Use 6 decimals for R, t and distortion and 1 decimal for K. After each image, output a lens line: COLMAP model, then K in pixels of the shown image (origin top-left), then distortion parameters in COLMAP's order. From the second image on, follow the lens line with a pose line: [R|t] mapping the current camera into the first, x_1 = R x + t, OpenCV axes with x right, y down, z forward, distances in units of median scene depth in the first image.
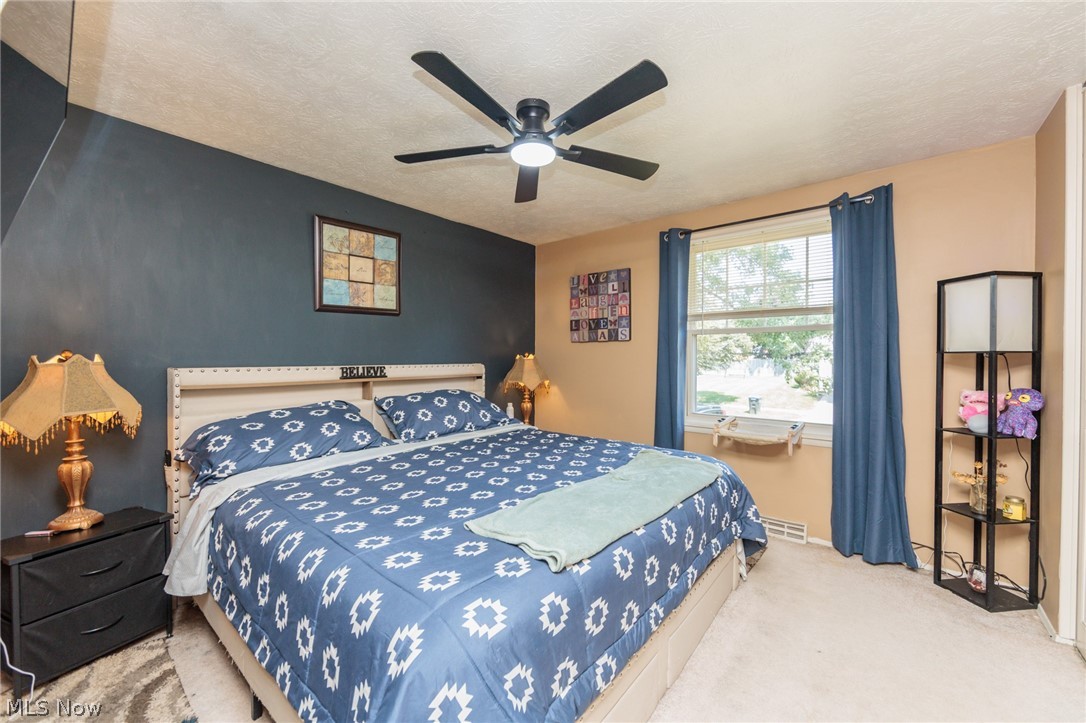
lens RADIAL K [[427.9, 0, 545.6], [0, 427.9, 360.8], [0, 0, 1]] dist [-0.003589, -0.000228]
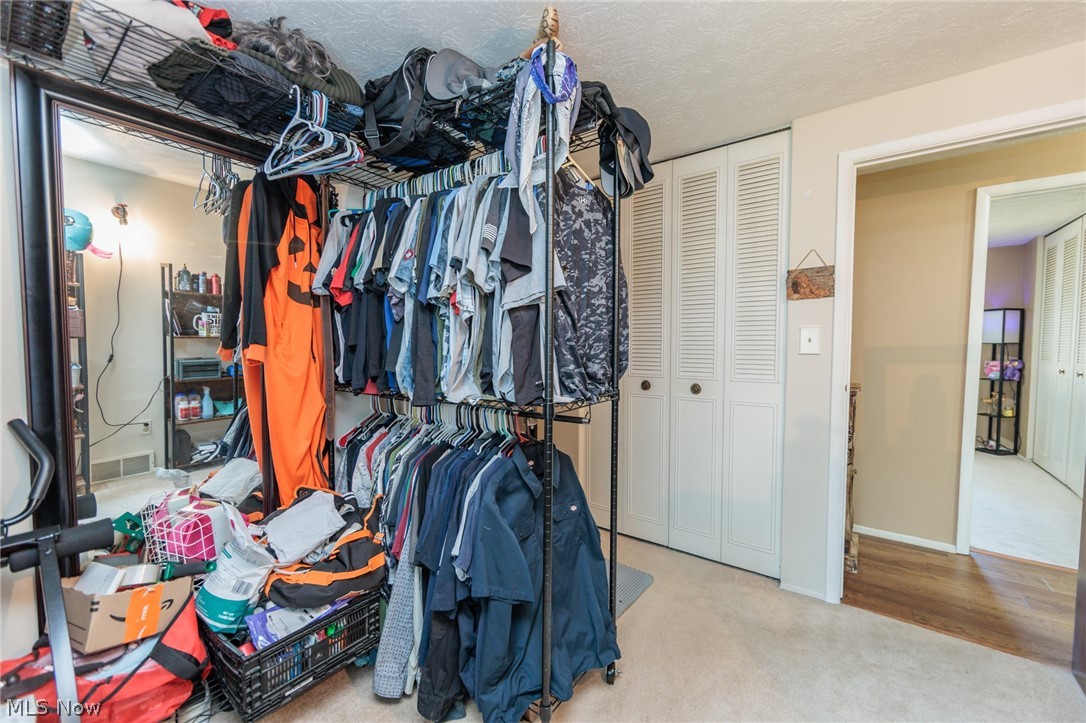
lens RADIAL K [[427.9, 0, 545.5], [0, 427.9, 360.1], [0, 0, 1]] dist [-0.003589, -0.000228]
pose [[0.999799, 0.000014, 0.020038, -1.422843], [-0.000644, 0.999506, 0.031431, -0.000493], [-0.020027, -0.031437, 0.999305, -1.218442]]
